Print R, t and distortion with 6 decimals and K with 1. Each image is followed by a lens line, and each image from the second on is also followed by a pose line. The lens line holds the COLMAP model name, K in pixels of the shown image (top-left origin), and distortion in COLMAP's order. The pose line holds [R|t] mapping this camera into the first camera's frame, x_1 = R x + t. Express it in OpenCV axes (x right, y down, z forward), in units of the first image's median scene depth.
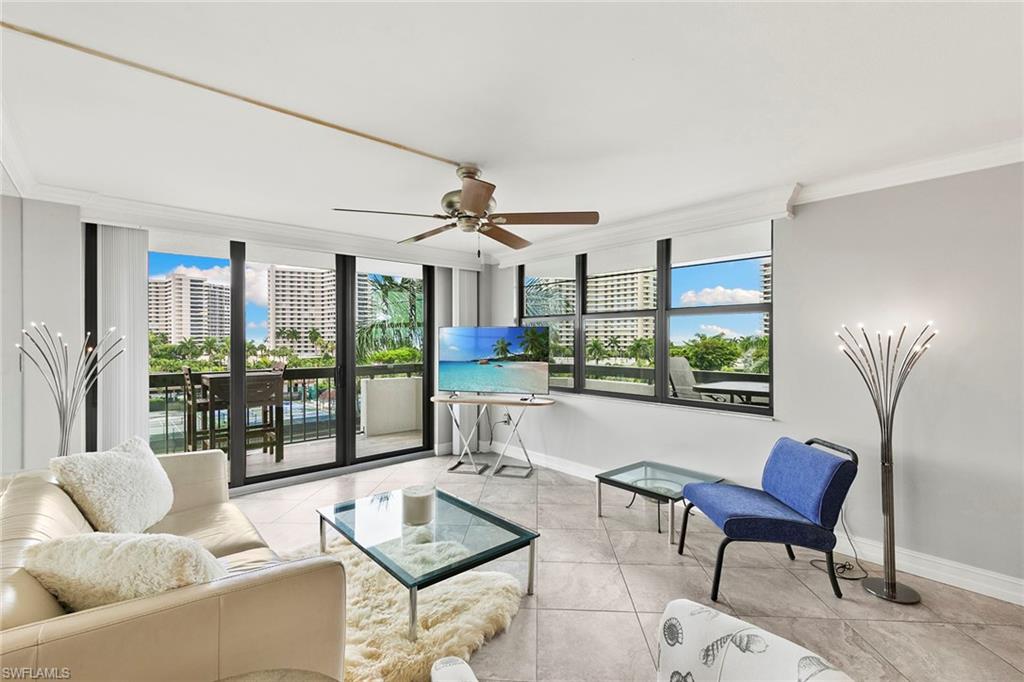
lens RADIAL K [[460.1, 0, 517.0], [0, 460.1, 336.5], [0, 0, 1]] dist [-0.000190, -0.001202]
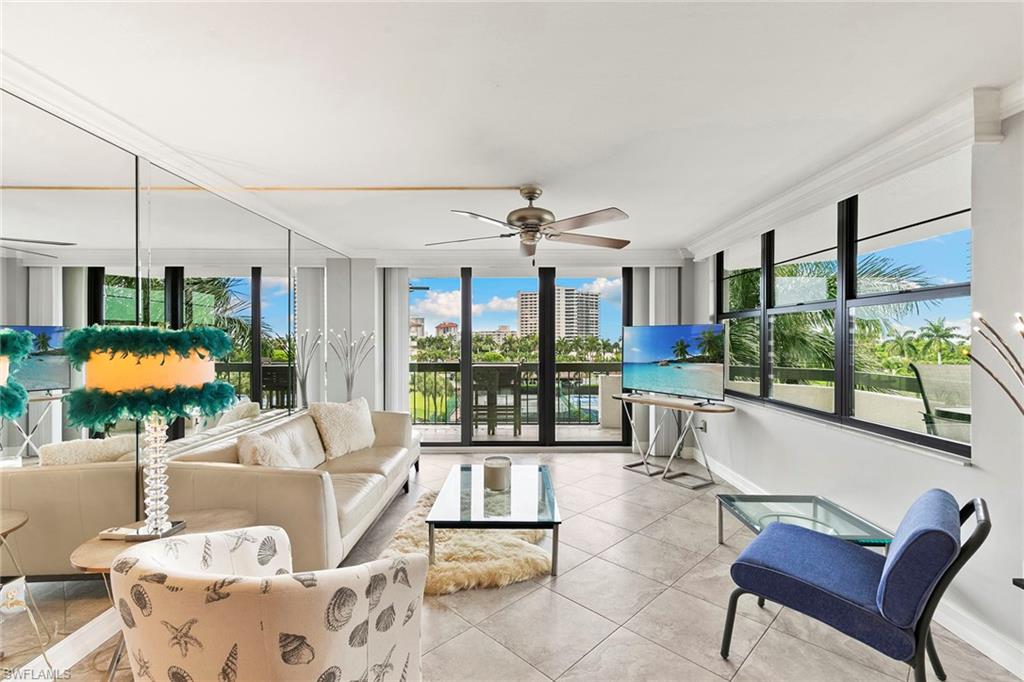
lens RADIAL K [[460.1, 0, 508.5], [0, 460.1, 340.0], [0, 0, 1]] dist [-0.000190, -0.001202]
pose [[0.735682, 0.000248, -0.677327, 0.346390], [0.006894, 0.999945, 0.007853, -0.000712], [0.677292, -0.010447, 0.735640, 0.070180]]
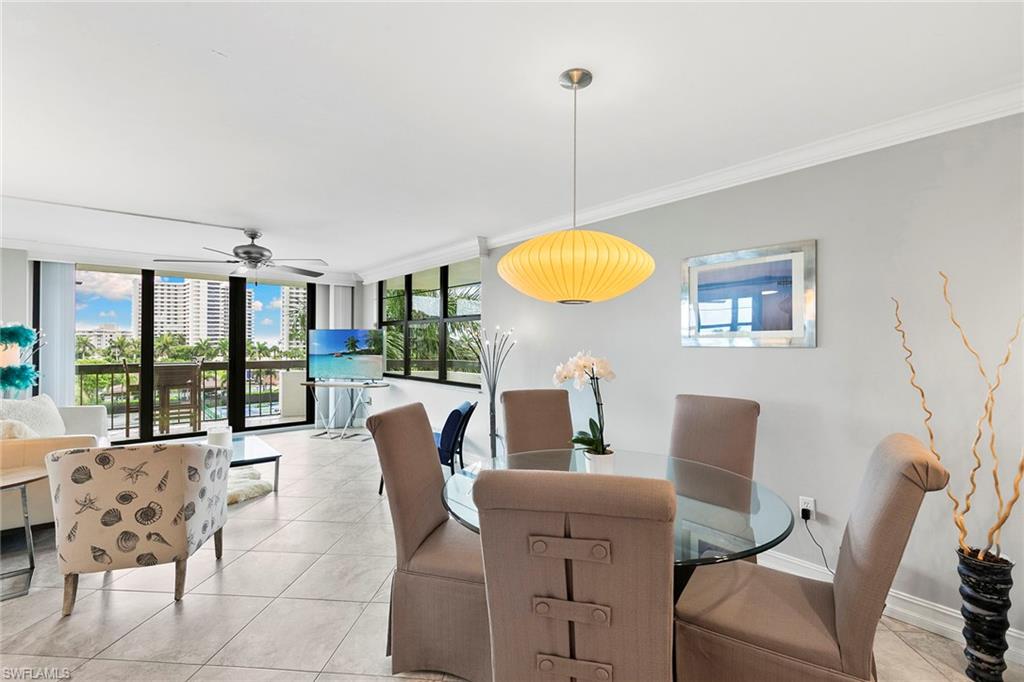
lens RADIAL K [[460.1, 0, 517.9], [0, 460.1, 338.7], [0, 0, 1]] dist [-0.000190, -0.001202]
pose [[0.999622, 0.001535, -0.027449, 0.479901], [-0.001527, 0.999999, 0.000325, 0.004470], [0.027449, -0.000283, 0.999623, -0.319861]]
